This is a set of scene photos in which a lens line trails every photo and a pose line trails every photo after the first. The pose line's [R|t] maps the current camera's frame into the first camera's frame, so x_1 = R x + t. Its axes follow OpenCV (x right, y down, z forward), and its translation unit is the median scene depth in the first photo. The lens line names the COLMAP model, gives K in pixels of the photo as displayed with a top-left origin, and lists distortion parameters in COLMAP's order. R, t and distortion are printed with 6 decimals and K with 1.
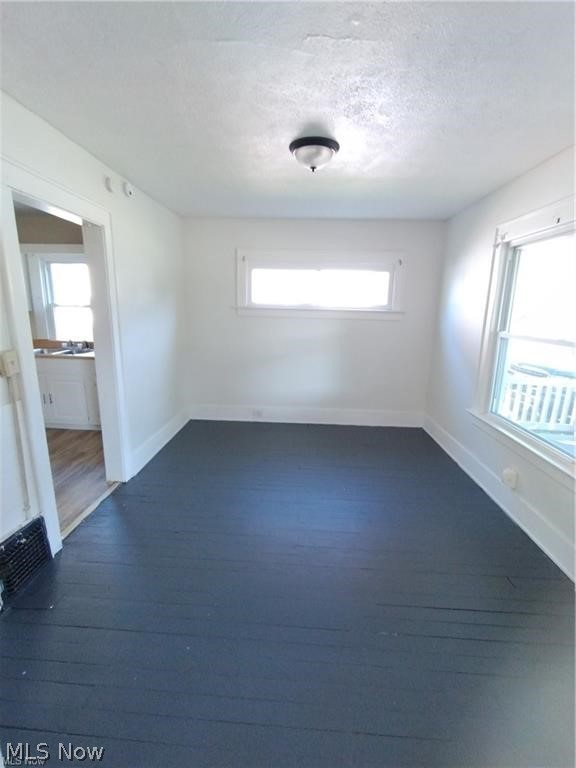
lens RADIAL K [[348.6, 0, 288.0], [0, 348.6, 384.0], [0, 0, 1]] dist [-0.002666, 0.000081]
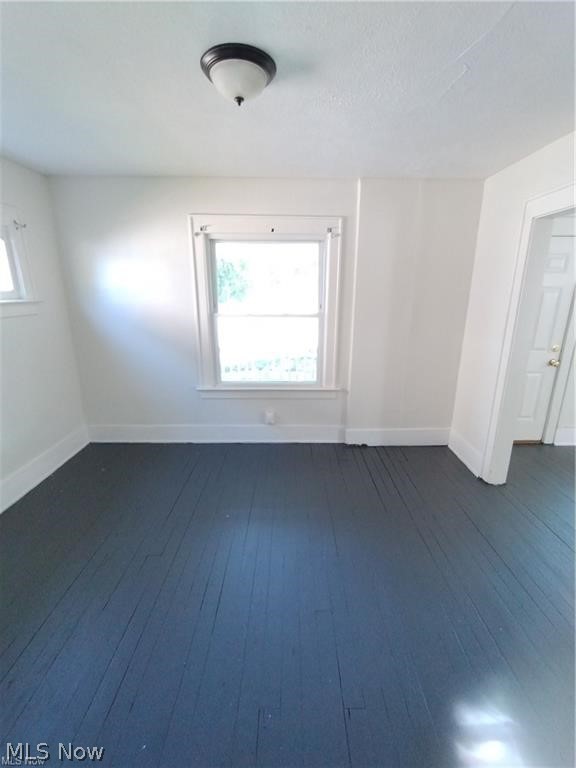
lens RADIAL K [[348.6, 0, 288.0], [0, 348.6, 384.0], [0, 0, 1]] dist [-0.002666, 0.000081]
pose [[-0.051696, -0.295708, 0.953878, -0.407858], [0.213773, 0.929739, 0.299811, -0.161251], [-0.975515, 0.219412, 0.015151, 0.566332]]
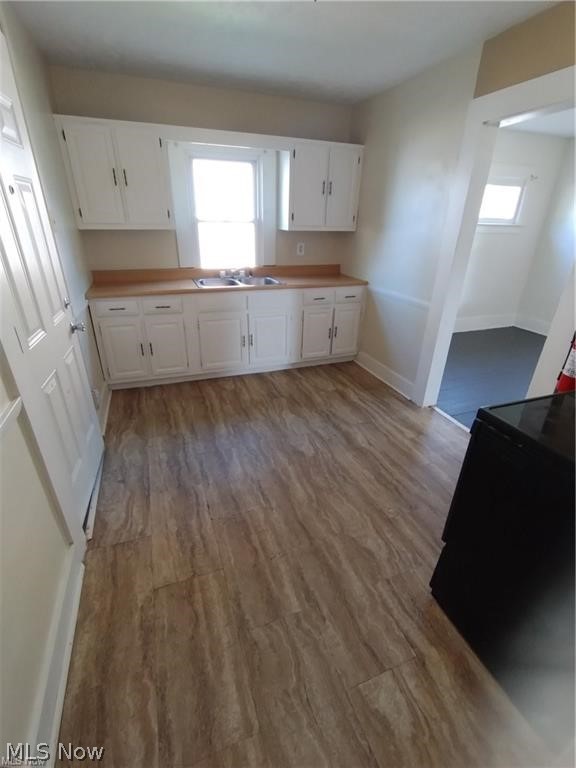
lens RADIAL K [[348.6, 0, 288.0], [0, 348.6, 384.0], [0, 0, 1]] dist [-0.002666, 0.000081]
pose [[0.918144, -0.173944, 0.356026, -0.903659], [0.086255, 0.964686, 0.248878, -0.057764], [-0.386744, -0.197797, 0.900725, 0.176358]]
